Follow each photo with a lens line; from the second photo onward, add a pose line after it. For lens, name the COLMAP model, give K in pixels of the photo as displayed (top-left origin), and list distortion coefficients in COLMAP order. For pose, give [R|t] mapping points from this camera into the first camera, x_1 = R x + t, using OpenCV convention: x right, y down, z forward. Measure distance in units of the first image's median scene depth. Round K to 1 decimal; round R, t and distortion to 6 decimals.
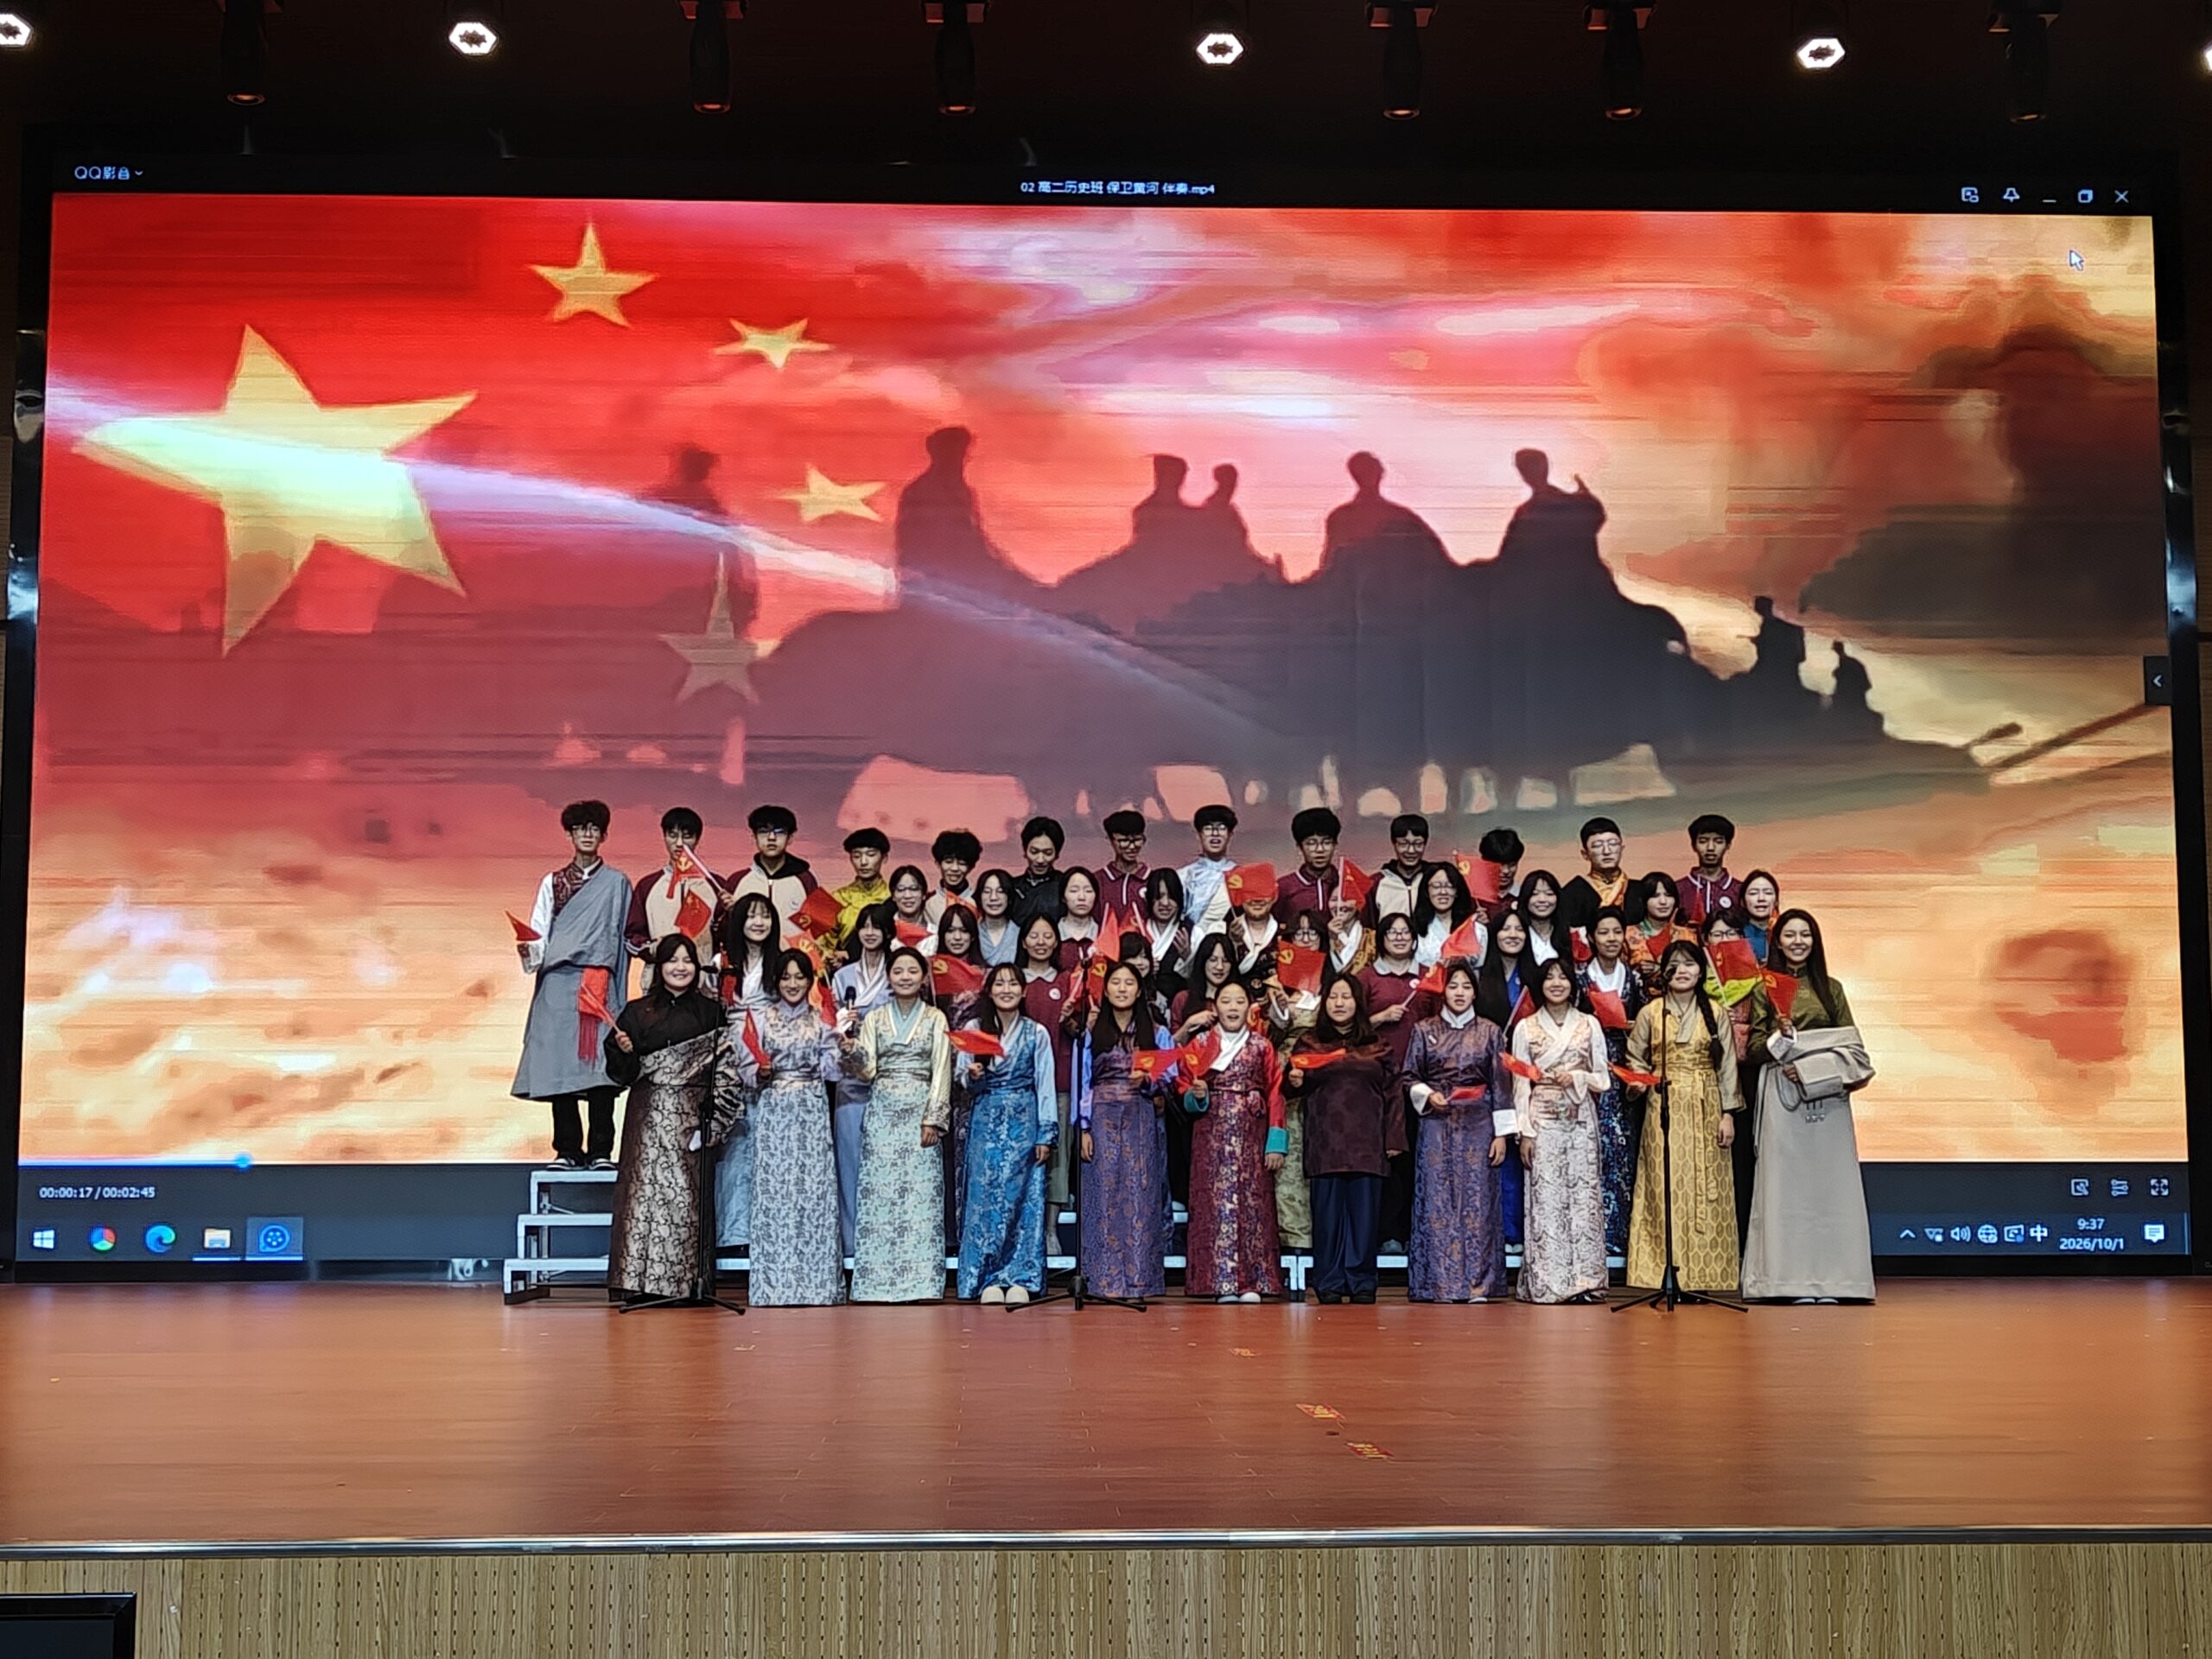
lens RADIAL K [[3053.6, 0, 1116.7], [0, 3053.6, 833.8], [0, 0, 1]] dist [0.037243, -0.057256]
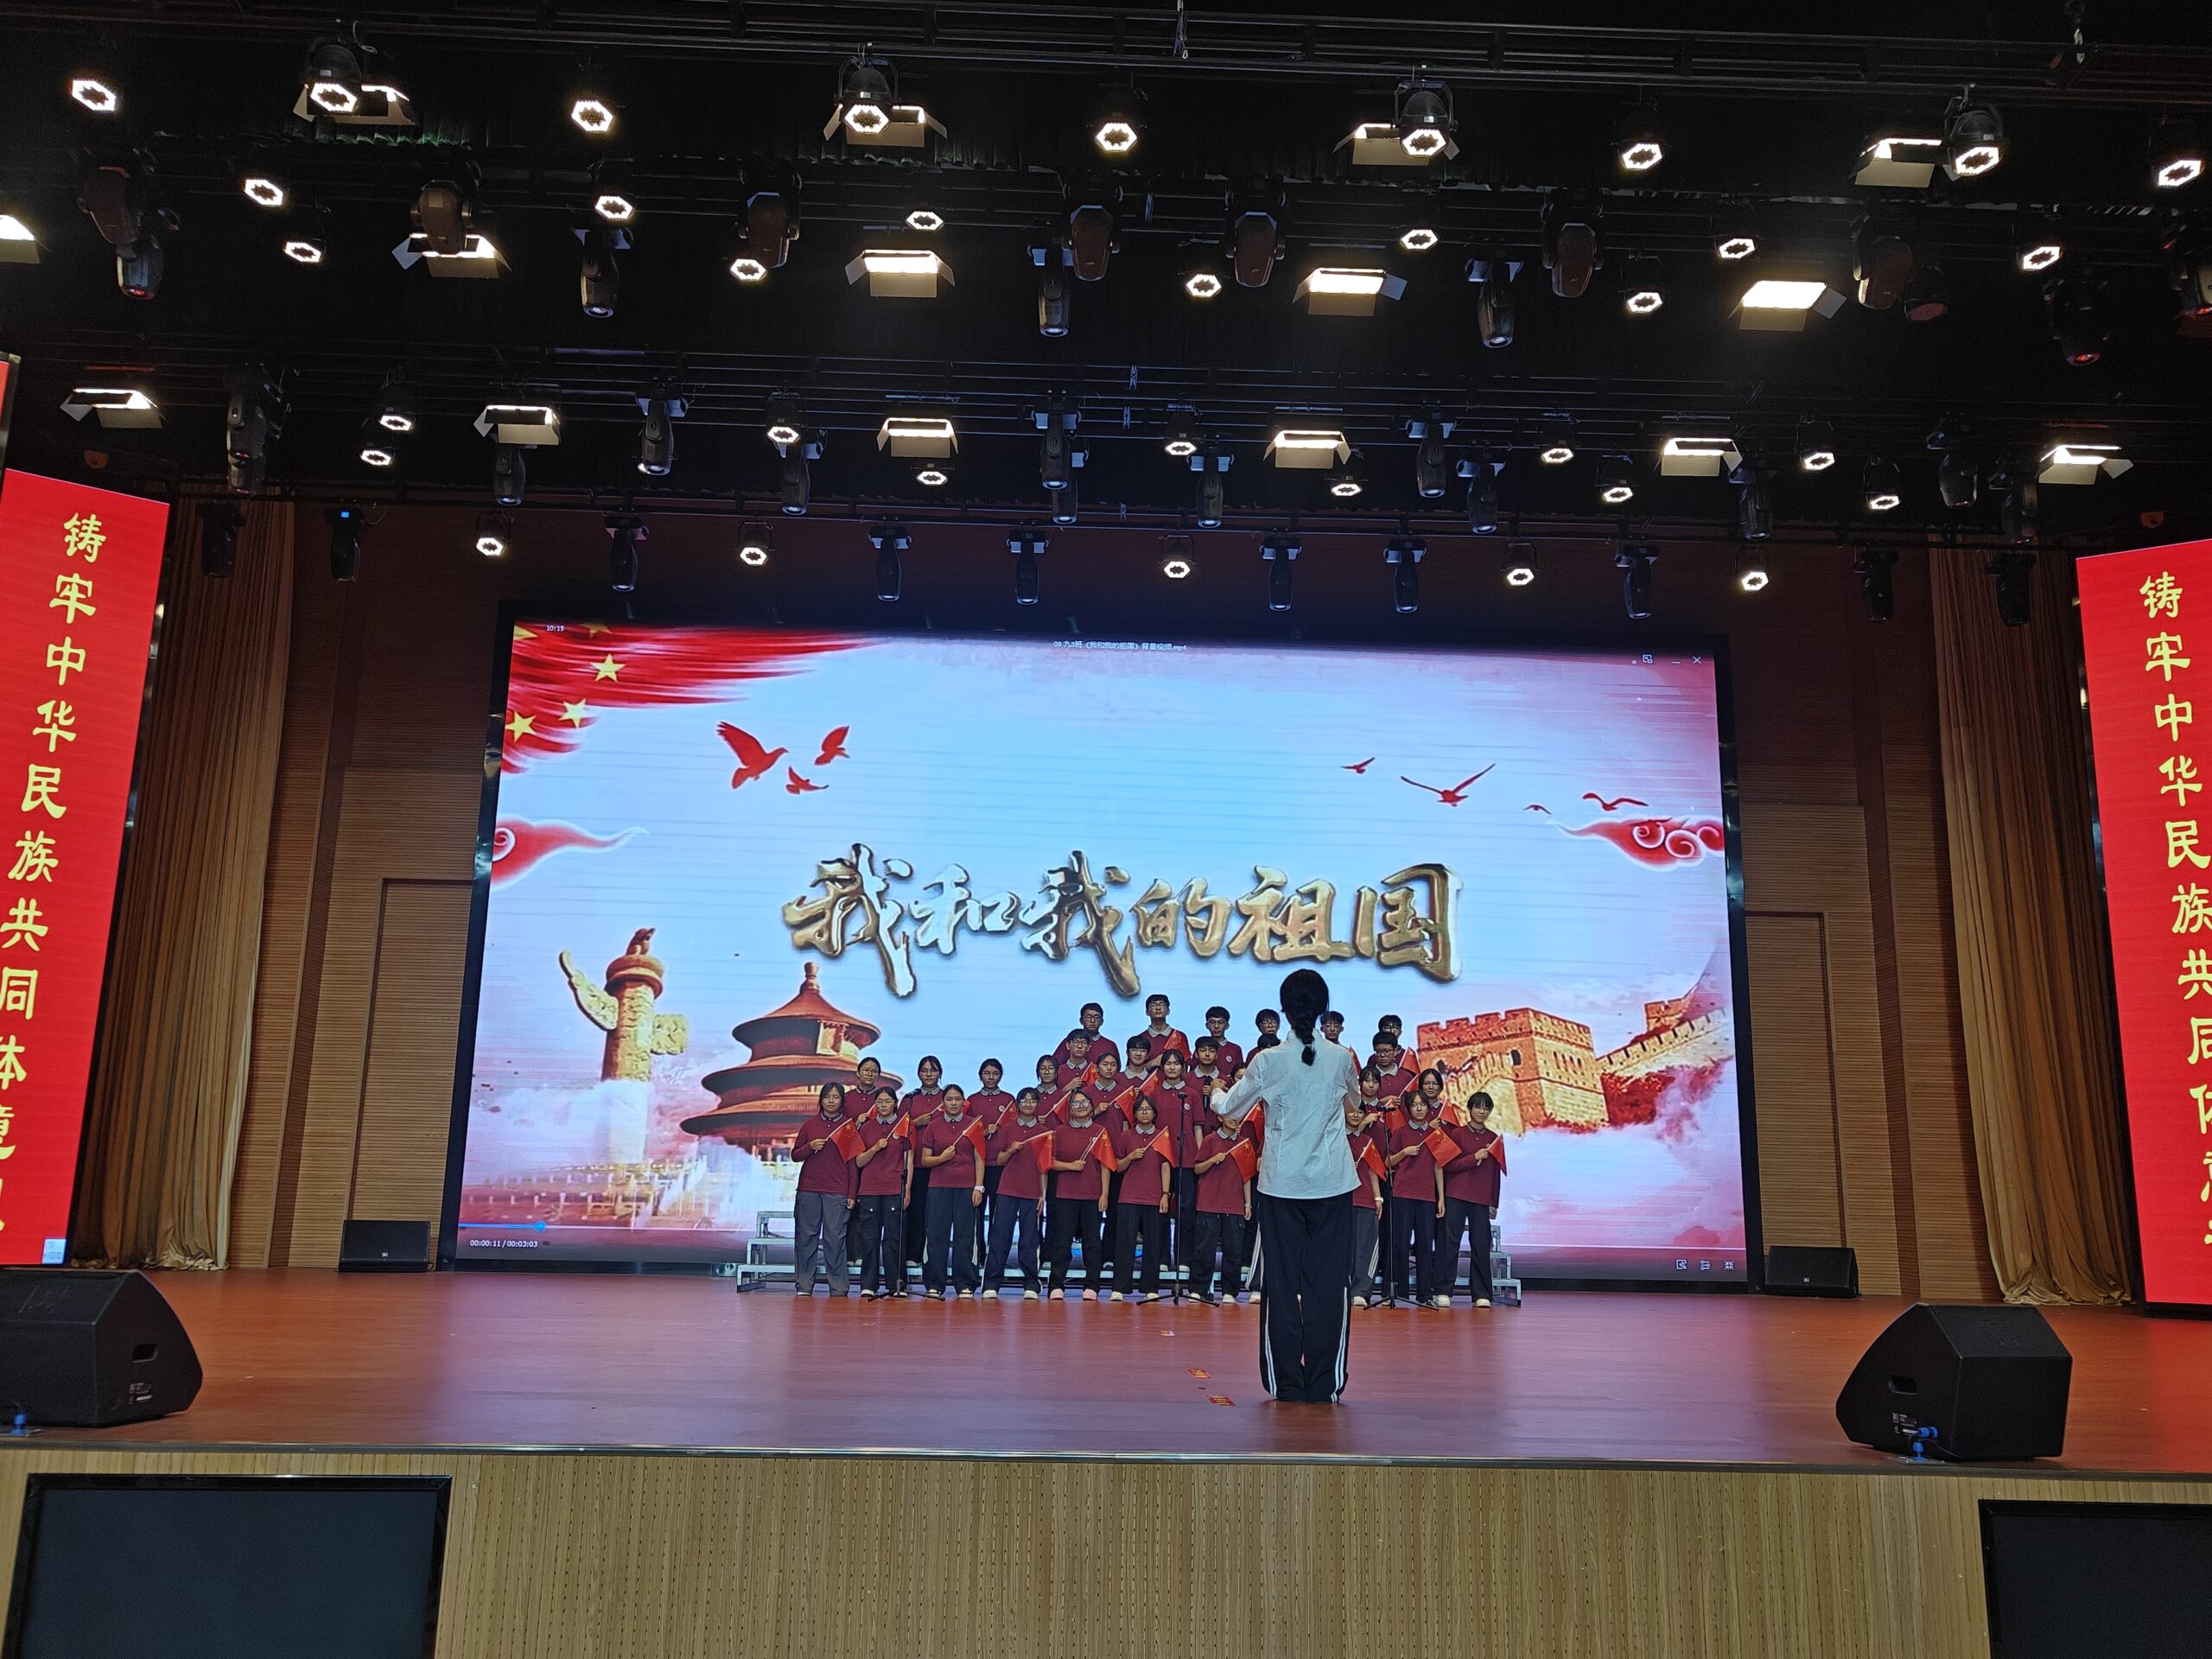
lens RADIAL K [[1771.1, 0, 1122.4], [0, 1771.1, 822.7], [0, 0, 1]] dist [0.006379, 0.007630]
pose [[0.999755, 0.018400, -0.012331, 0.045744], [-0.019611, 0.994109, -0.106597, -0.006966], [0.010297, 0.106813, 0.994226, 0.015234]]
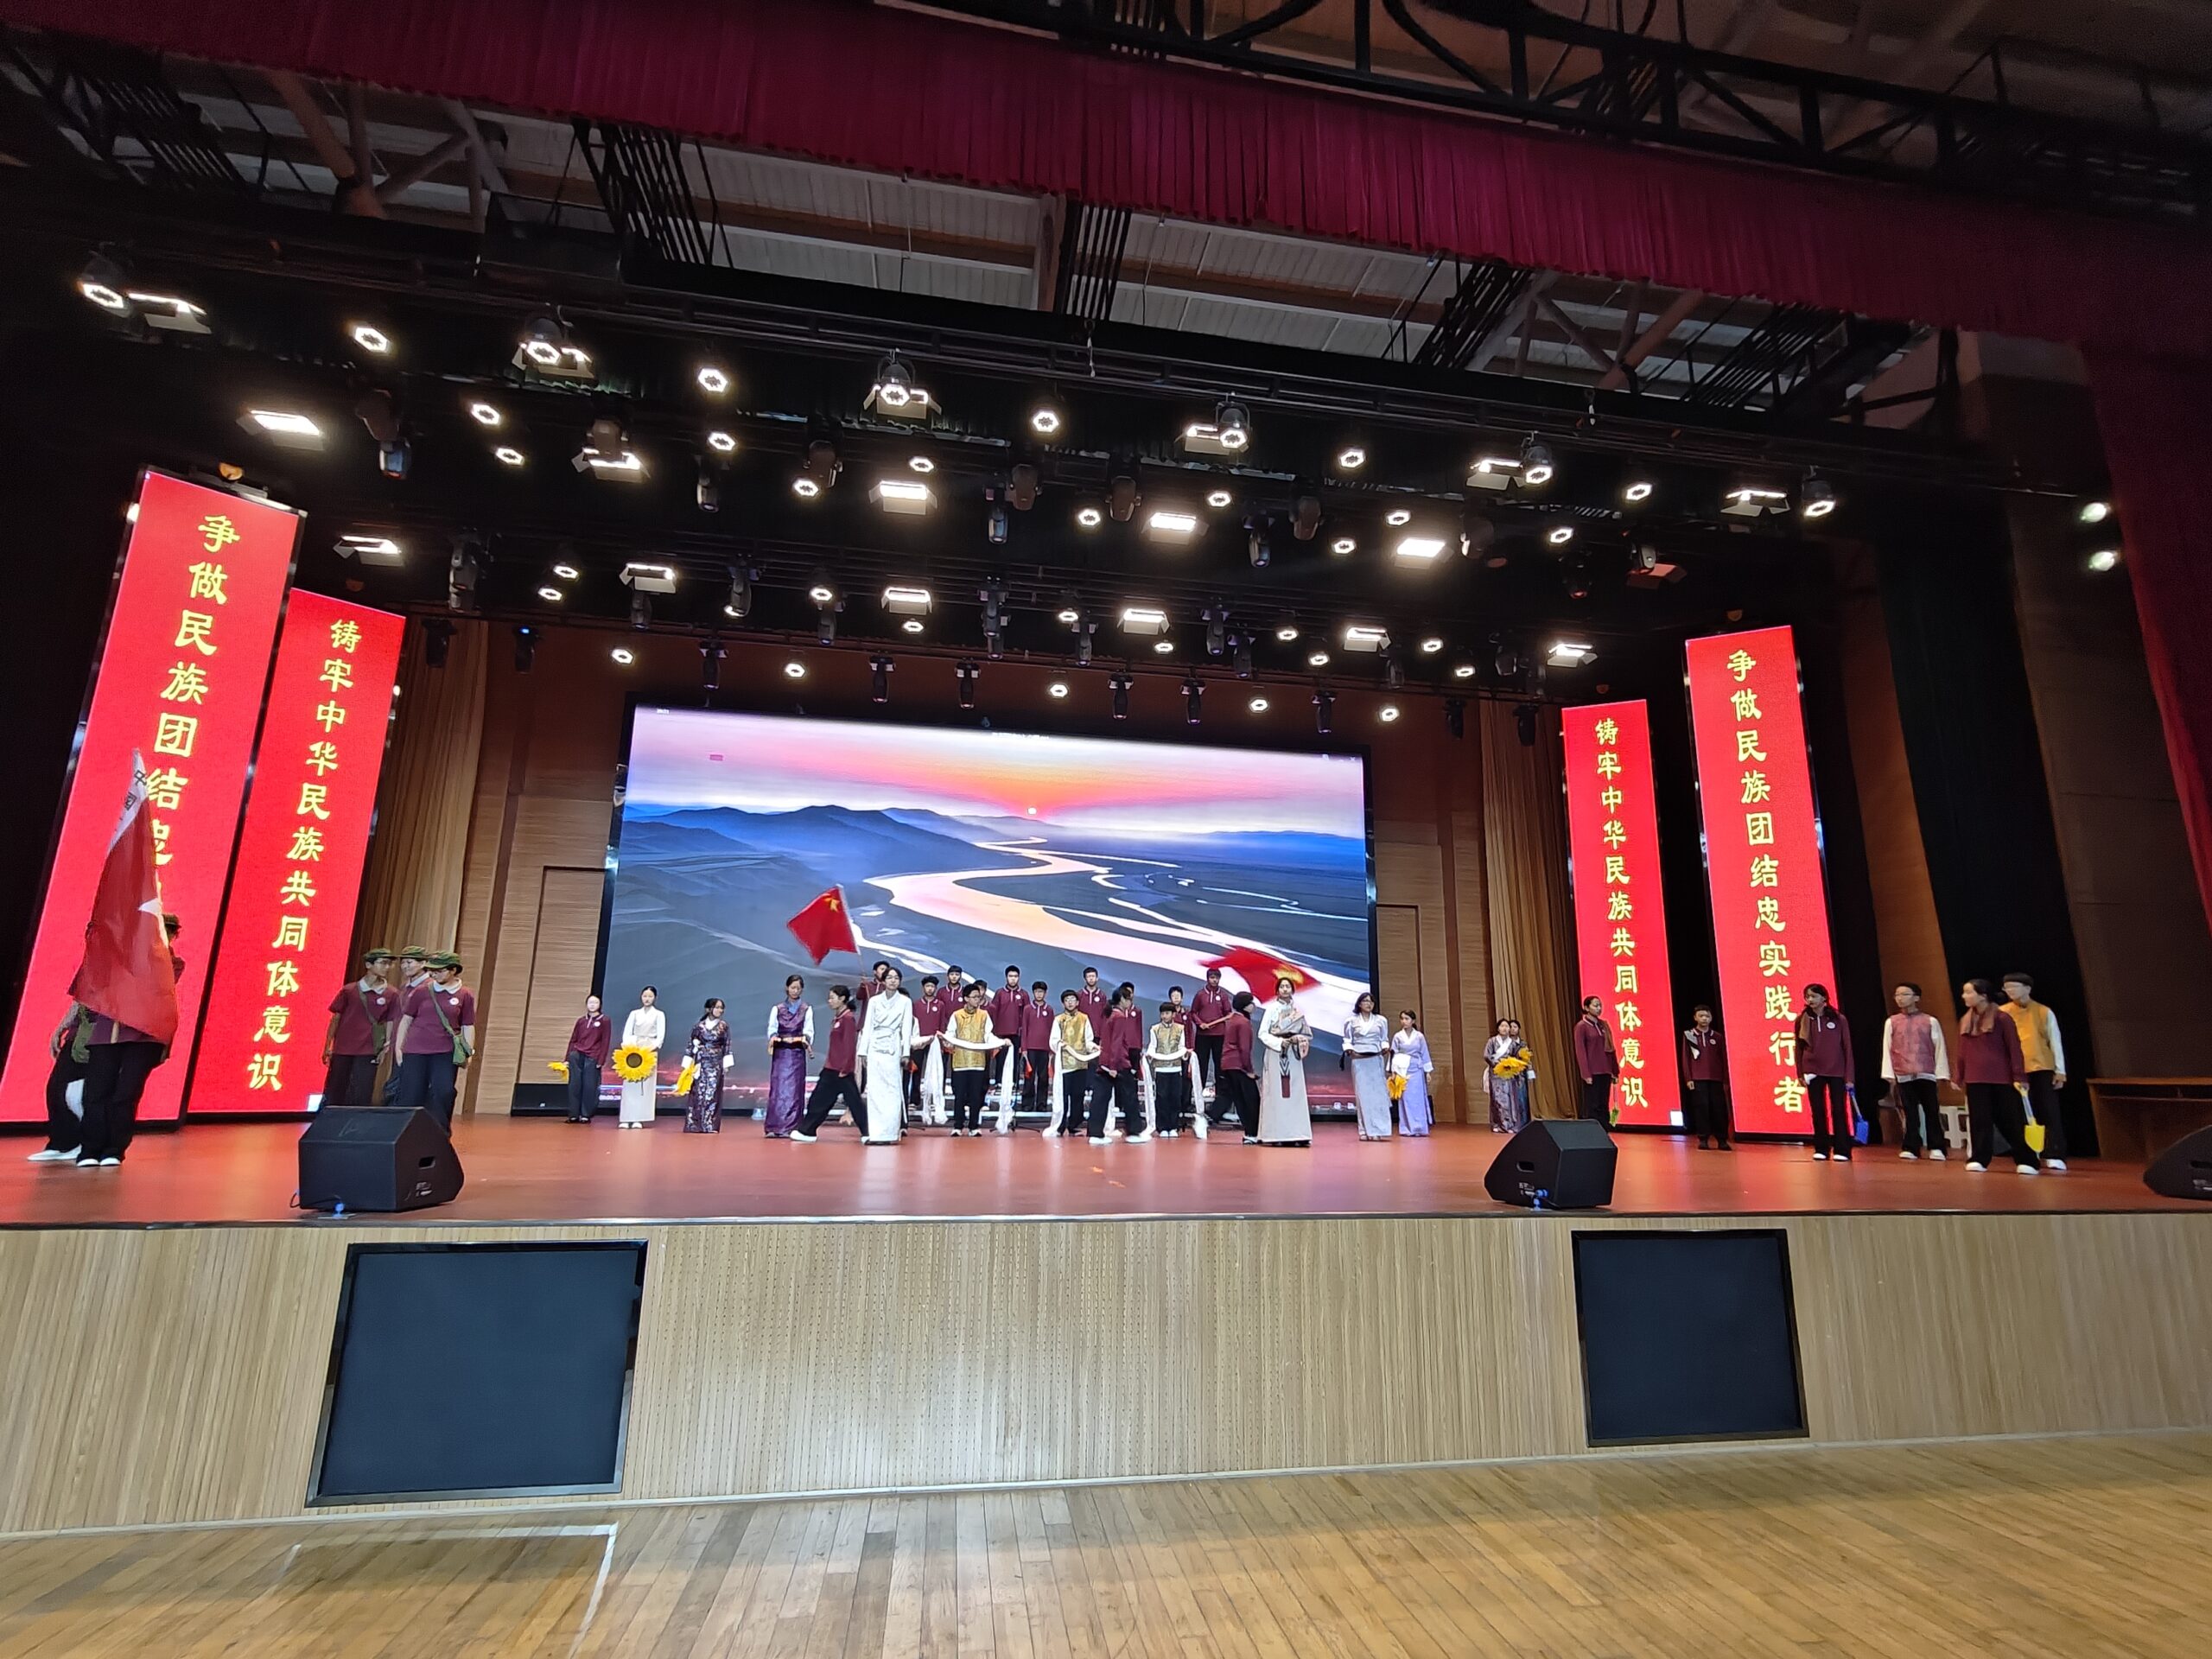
lens RADIAL K [[1040.5, 0, 1127.3], [0, 1040.5, 860.4], [0, 0, 1]] dist [0.003267, -0.000168]
pose [[0.991292, 0.043285, 0.124366, -0.047284], [-0.030597, 0.994295, -0.102181, 0.011824], [-0.128080, 0.097486, 0.986961, 0.068307]]
